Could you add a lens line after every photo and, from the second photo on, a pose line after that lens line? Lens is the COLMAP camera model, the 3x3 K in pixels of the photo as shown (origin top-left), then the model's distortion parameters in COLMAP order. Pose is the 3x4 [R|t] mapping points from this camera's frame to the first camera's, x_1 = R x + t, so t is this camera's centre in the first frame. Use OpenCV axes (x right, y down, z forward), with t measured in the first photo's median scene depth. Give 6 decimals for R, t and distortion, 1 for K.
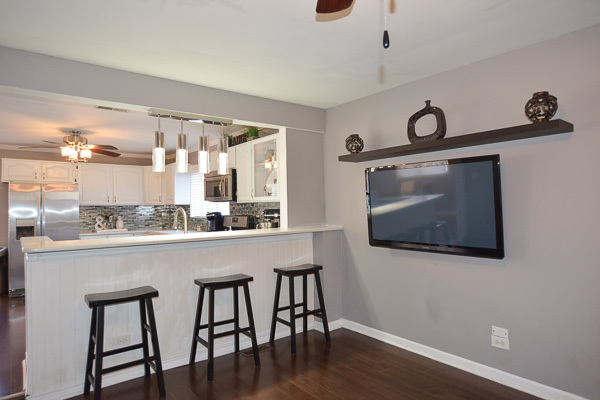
lens RADIAL K [[368.0, 0, 300.0], [0, 368.0, 200.0], [0, 0, 1]] dist [0.000939, 0.000060]
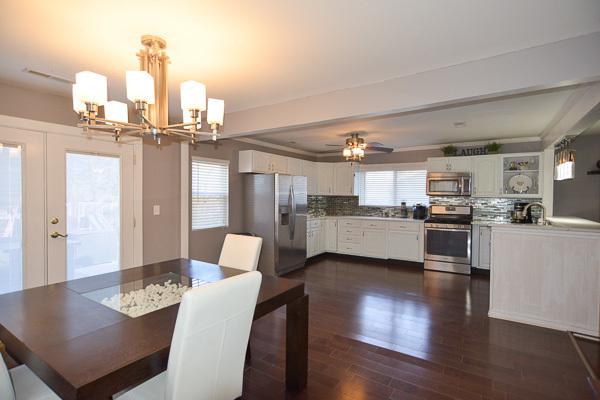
lens RADIAL K [[296.7, 0, 300.0], [0, 296.7, 200.0], [0, 0, 1]] dist [-0.011056, 0.000843]
pose [[0.945129, 0.018259, 0.326187, -1.014908], [-0.029302, 0.999151, 0.028973, 0.004560], [-0.325381, -0.036941, 0.944861, 0.138759]]
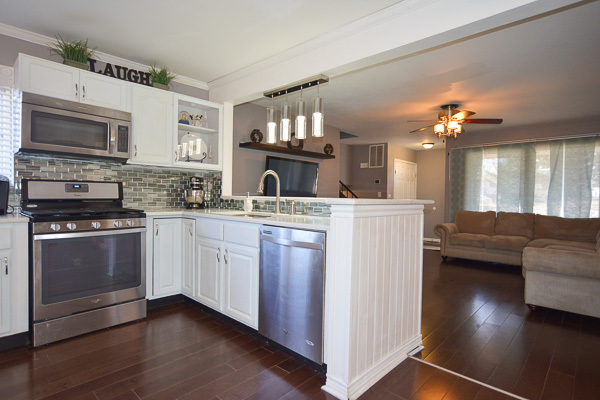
lens RADIAL K [[321.0, 0, 300.0], [0, 321.0, 200.0], [0, 0, 1]] dist [-0.013820, 0.001228]
pose [[-0.156191, 0.002509, 0.987724, -0.730176], [-0.026913, 0.999615, -0.006795, 0.064439], [-0.987360, -0.027644, -0.156063, 0.679389]]
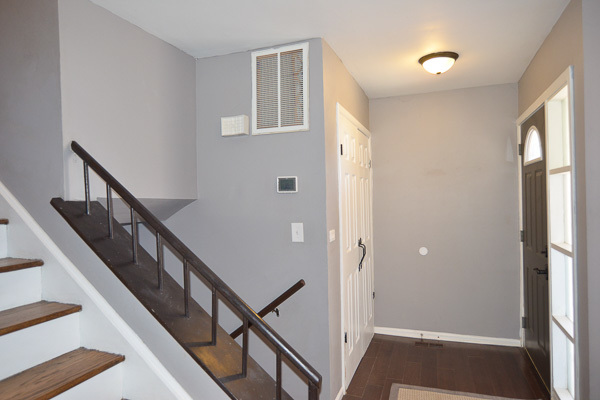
lens RADIAL K [[368.0, 0, 300.0], [0, 368.0, 200.0], [0, 0, 1]] dist [0.000939, 0.000060]
pose [[-0.516899, 0.020524, 0.855800, 0.237894], [0.017168, 0.999760, -0.013607, -0.011337], [-0.855874, 0.007659, -0.517127, 0.333630]]
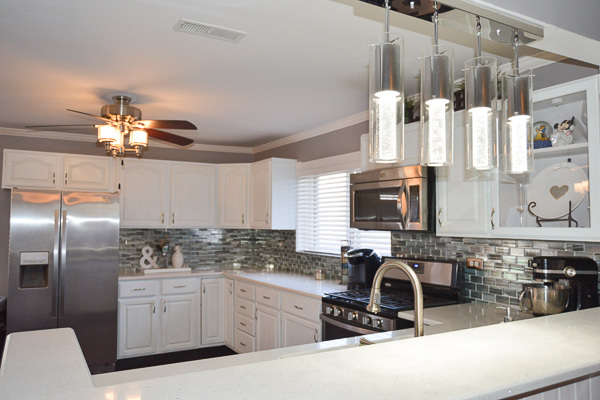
lens RADIAL K [[475.7, 0, 300.0], [0, 475.7, 200.0], [0, 0, 1]] dist [-0.005715, -0.002004]
pose [[0.989130, 0.011693, -0.146580, -0.226528], [-0.016179, 0.999435, -0.029449, -0.015566], [0.146153, 0.031500, 0.988760, 0.322113]]
